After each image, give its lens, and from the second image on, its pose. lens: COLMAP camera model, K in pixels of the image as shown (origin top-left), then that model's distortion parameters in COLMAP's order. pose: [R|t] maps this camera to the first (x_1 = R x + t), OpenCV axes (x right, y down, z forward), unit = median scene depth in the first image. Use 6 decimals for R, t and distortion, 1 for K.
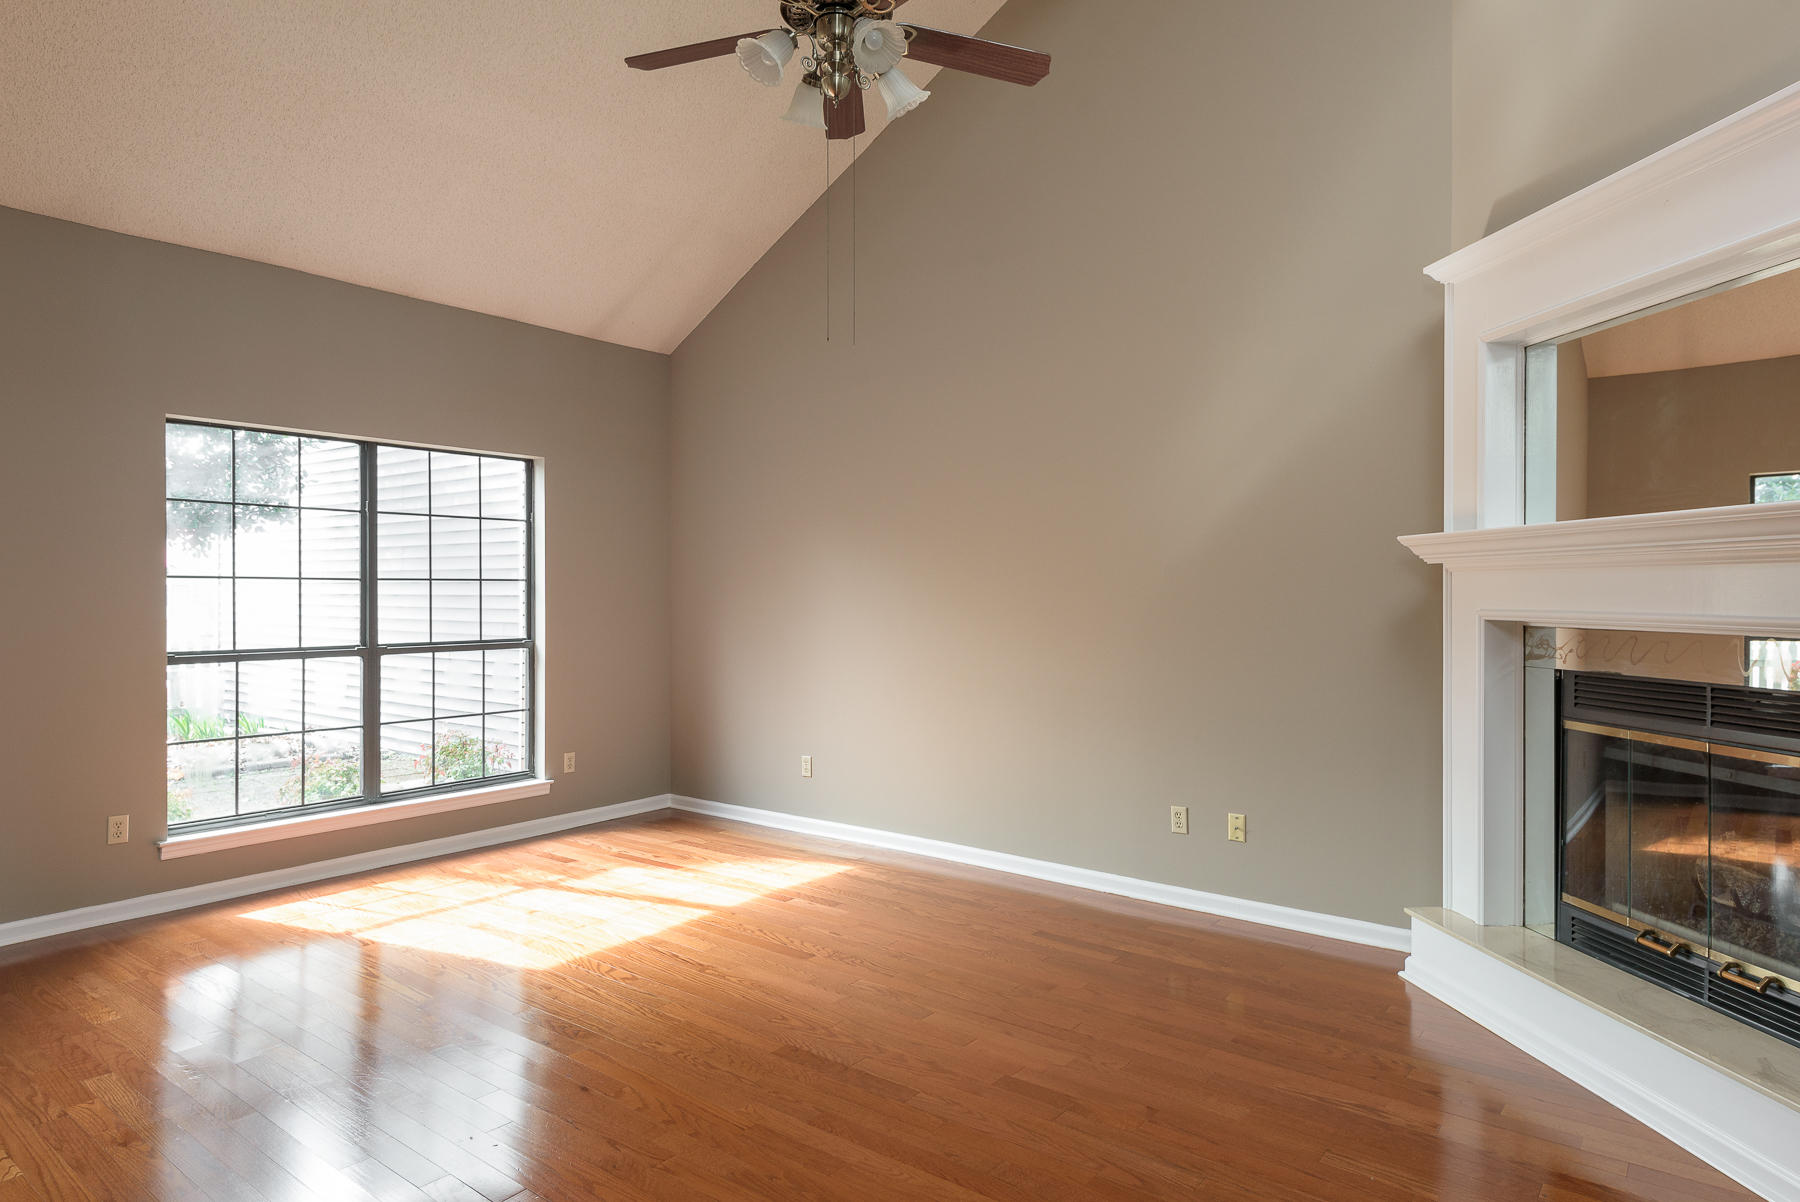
lens RADIAL K [[1063.2, 0, 901.5], [0, 1063.2, 599.9], [0, 0, 1]] dist [0.006151, 0.001351]
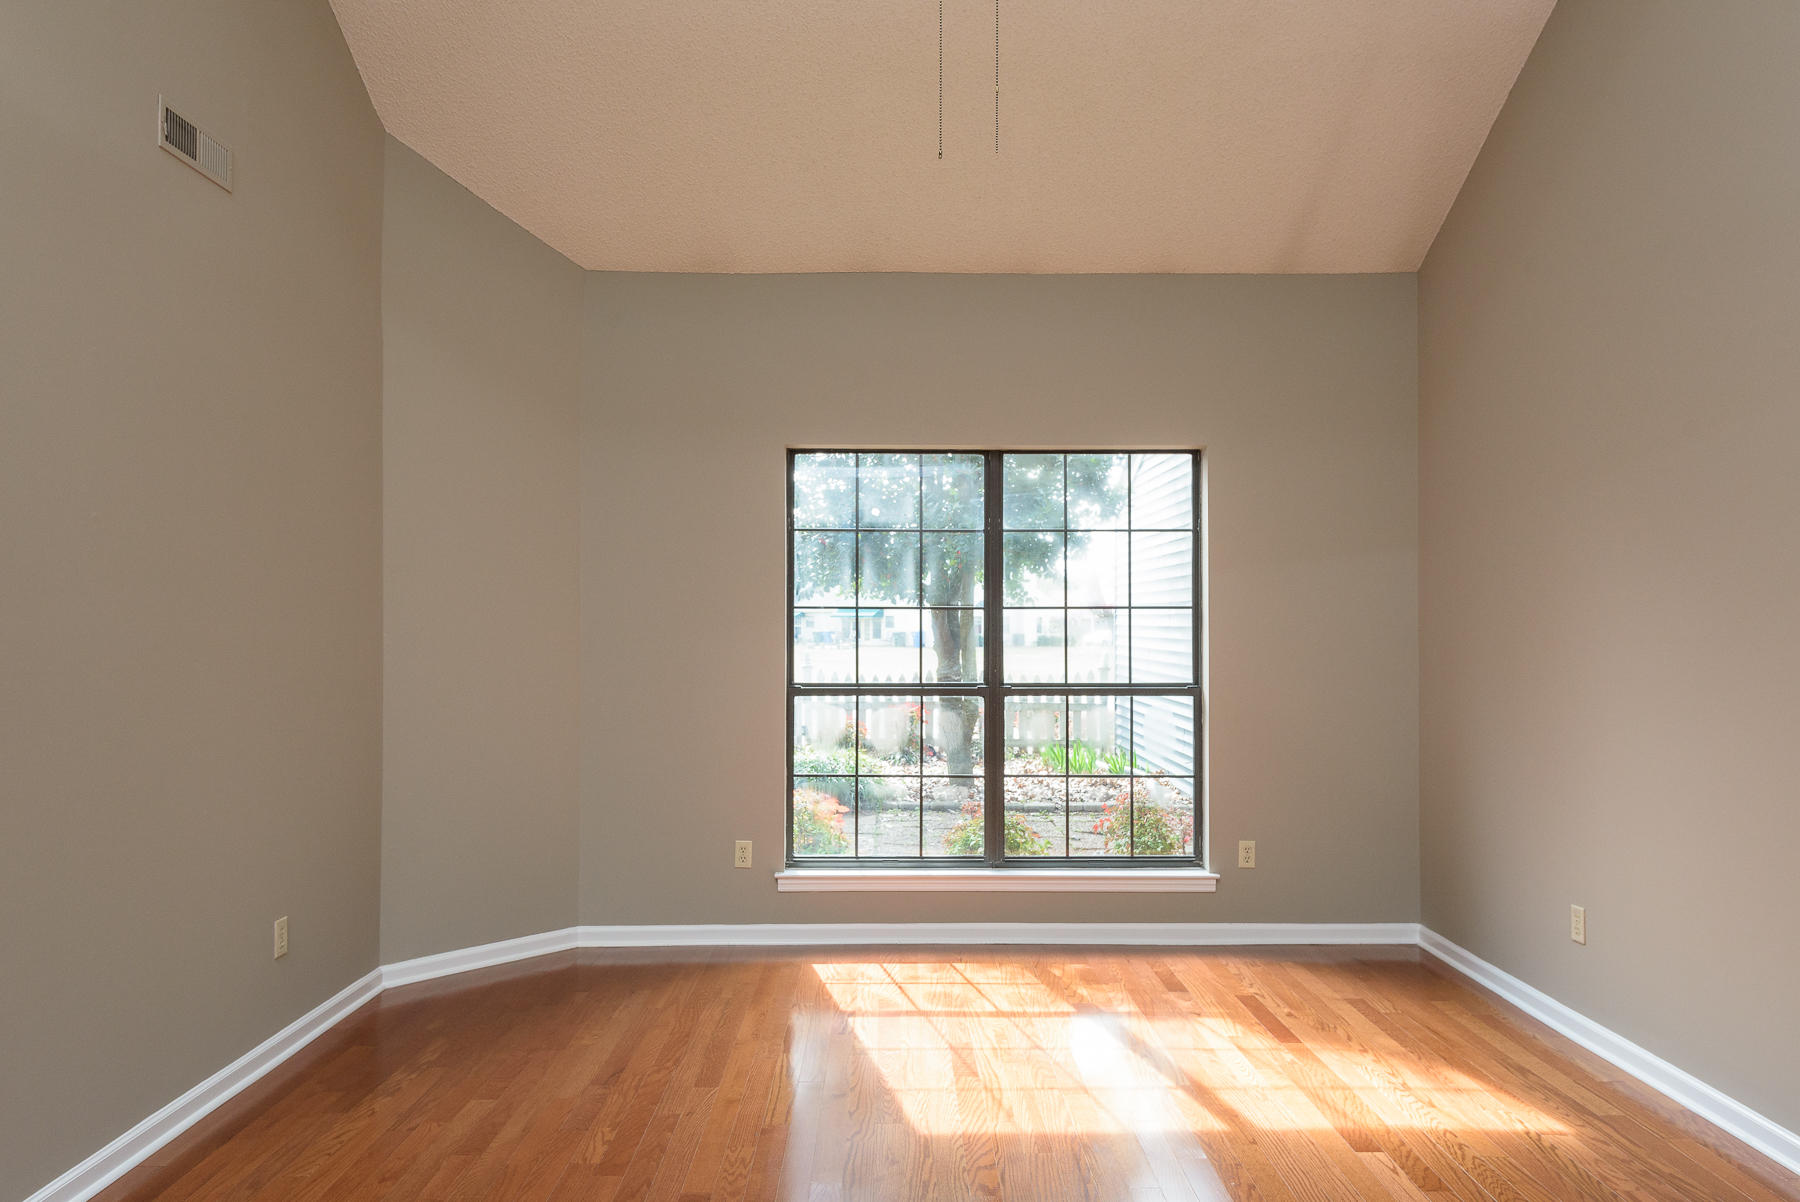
lens RADIAL K [[1205.5, 0, 904.6], [0, 1205.5, 596.2], [0, 0, 1]] dist [0.010285, -0.003371]
pose [[0.611162, -0.018545, -0.791288, 0.245408], [-0.005549, 0.999601, -0.027713, -0.001293], [0.791486, 0.021328, 0.610815, 0.354829]]
